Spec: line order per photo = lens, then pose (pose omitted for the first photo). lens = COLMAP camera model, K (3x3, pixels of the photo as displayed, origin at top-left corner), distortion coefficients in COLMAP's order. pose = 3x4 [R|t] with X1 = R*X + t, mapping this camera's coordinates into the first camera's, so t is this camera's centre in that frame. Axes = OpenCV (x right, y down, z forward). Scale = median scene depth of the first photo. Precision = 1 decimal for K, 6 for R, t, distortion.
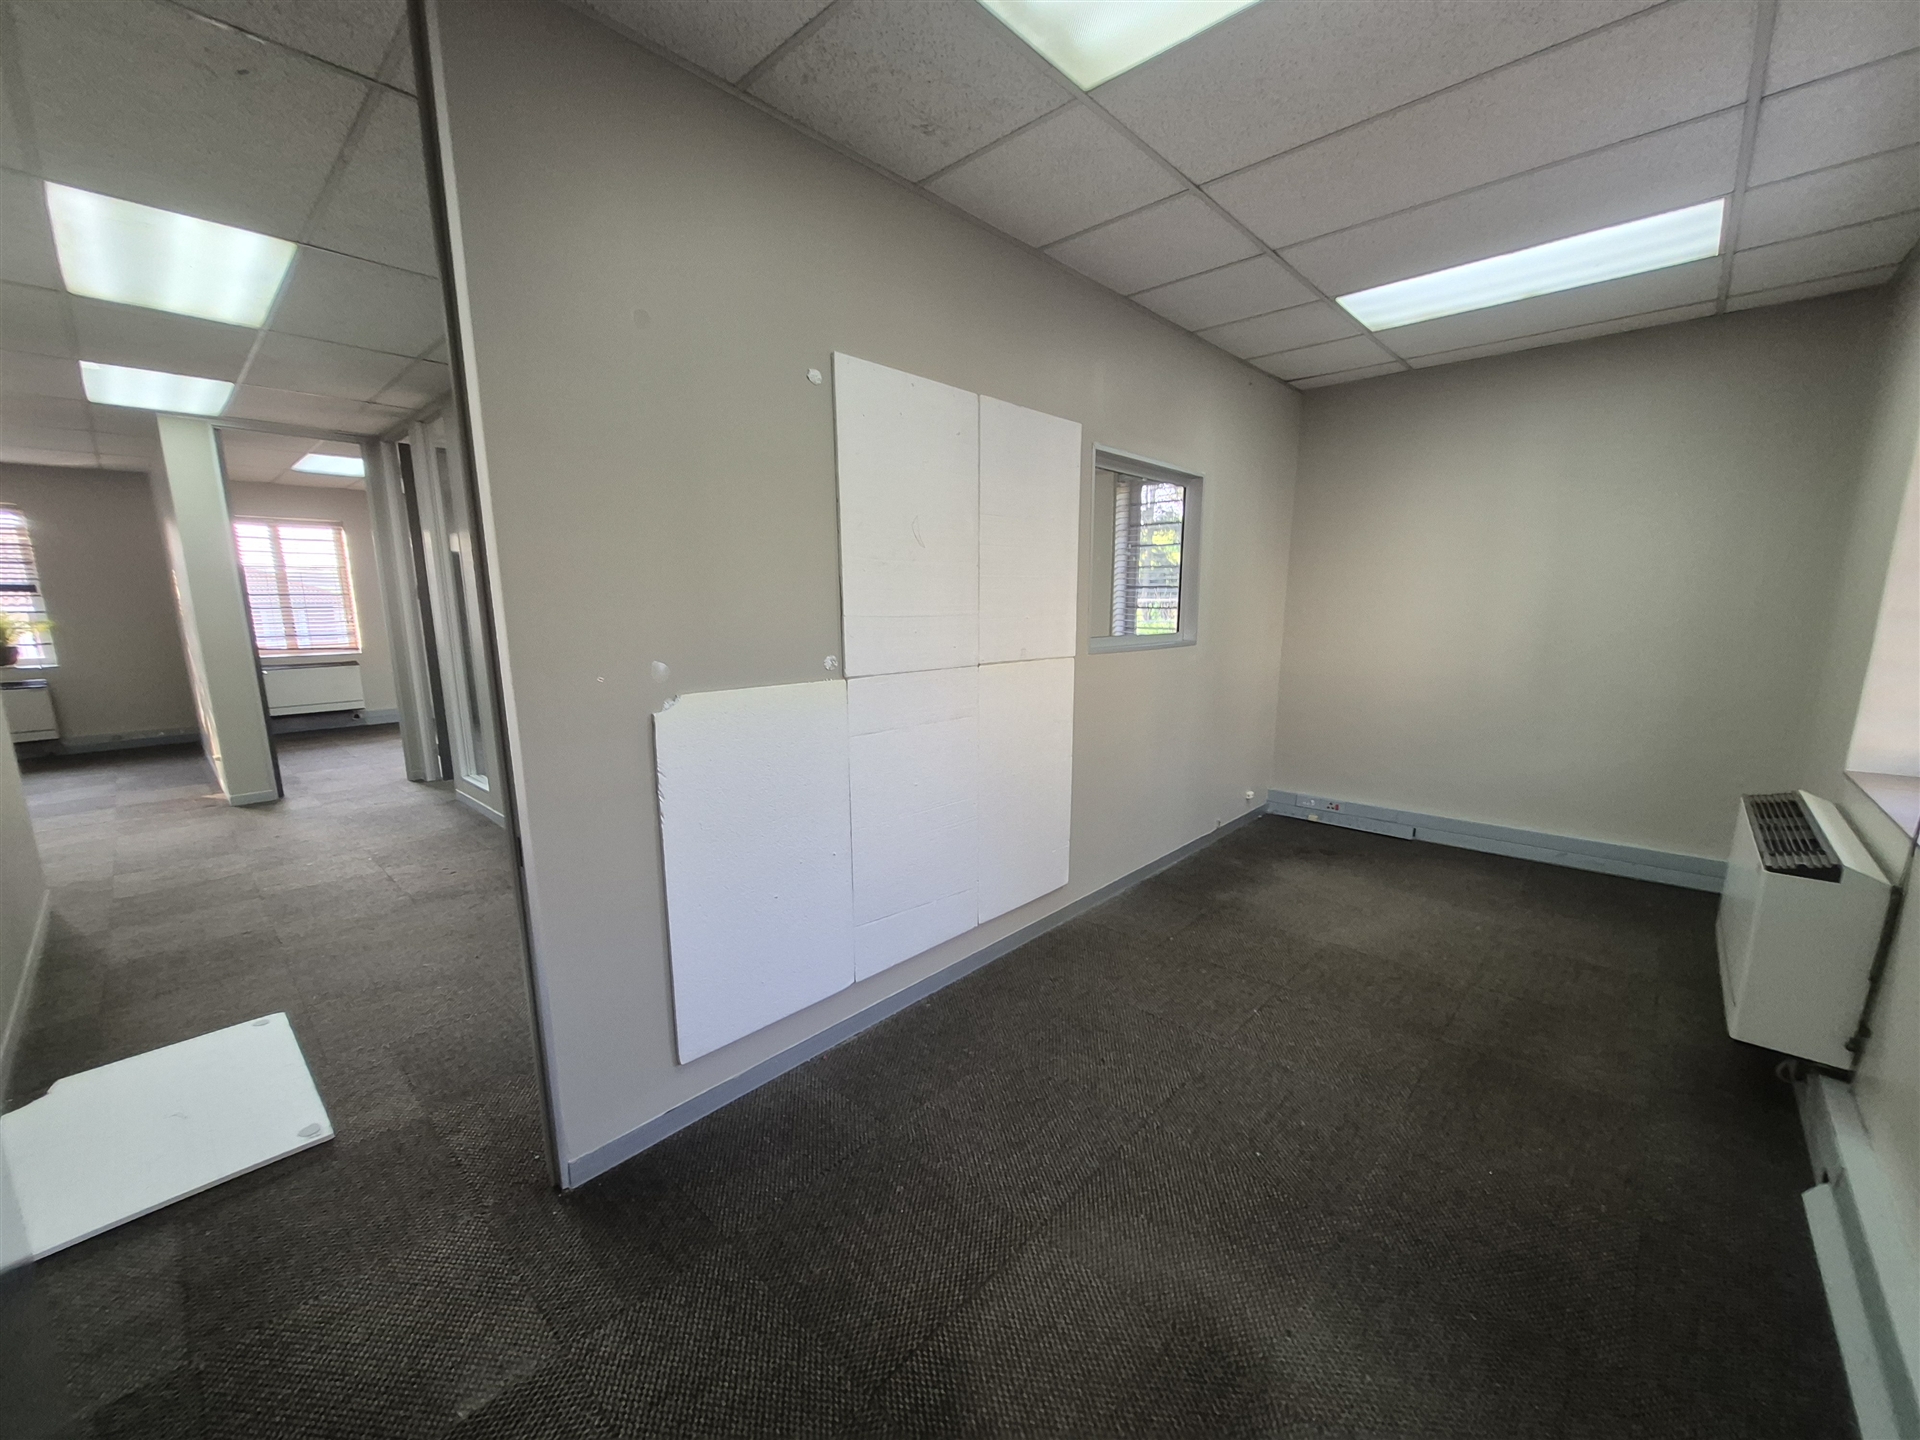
lens RADIAL K [[748.1, 0, 954.6], [0, 748.1, 725.5], [0, 0, 1]] dist [0.006881, -0.001335]
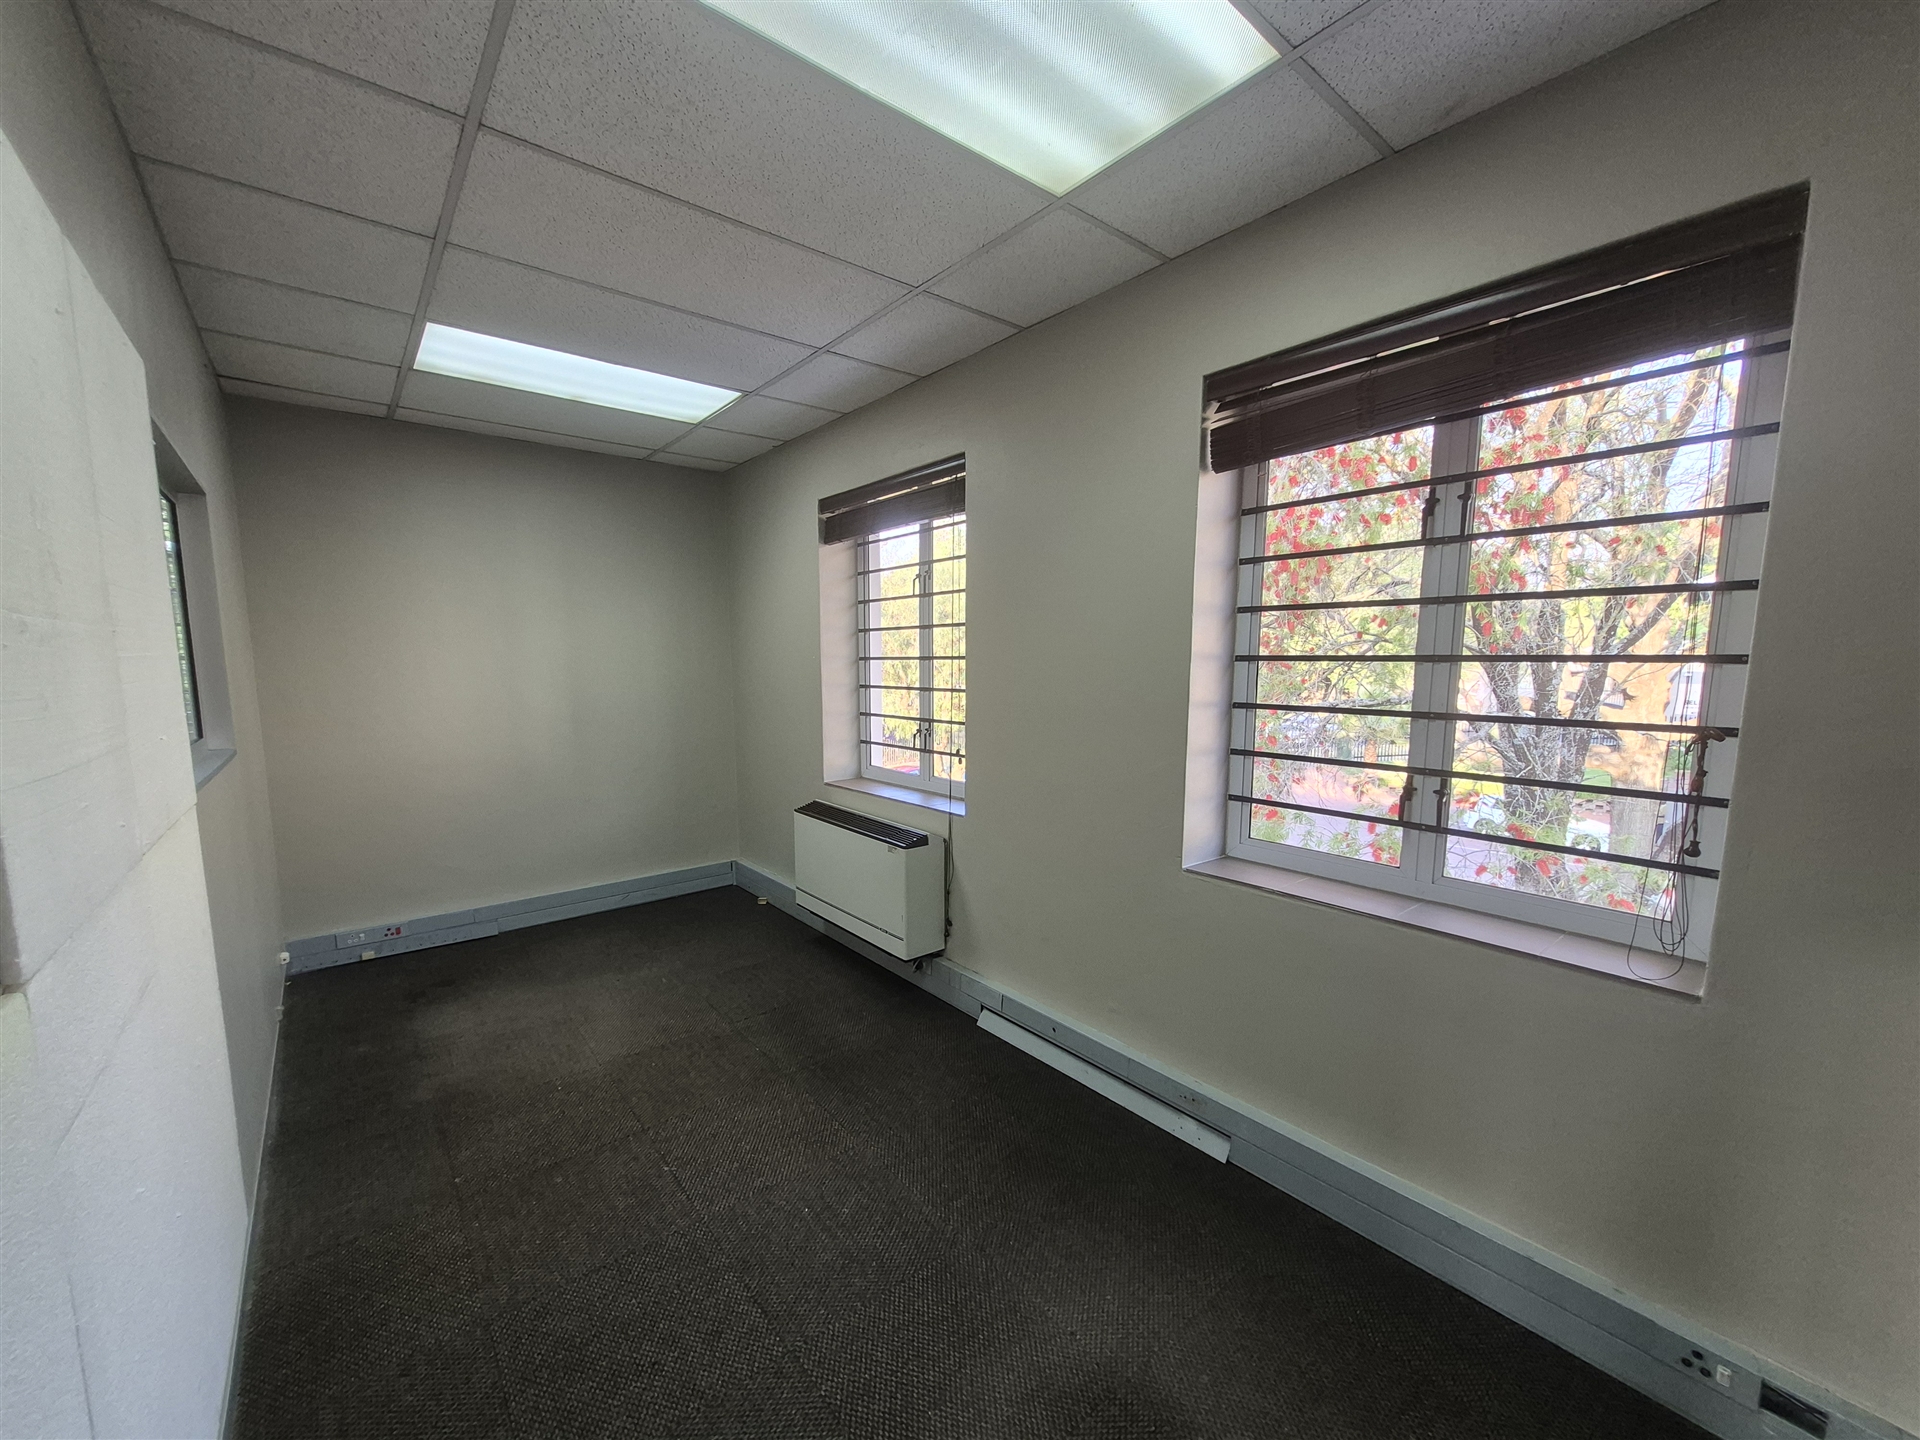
lens RADIAL K [[748.1, 0, 952.4], [0, 748.1, 737.4], [0, 0, 1]] dist [0.006881, -0.001335]
pose [[0.154961, -0.099224, 0.982925, -0.292692], [0.169351, 0.982884, 0.072522, -0.090572], [-0.973297, 0.155221, 0.169112, 0.412073]]
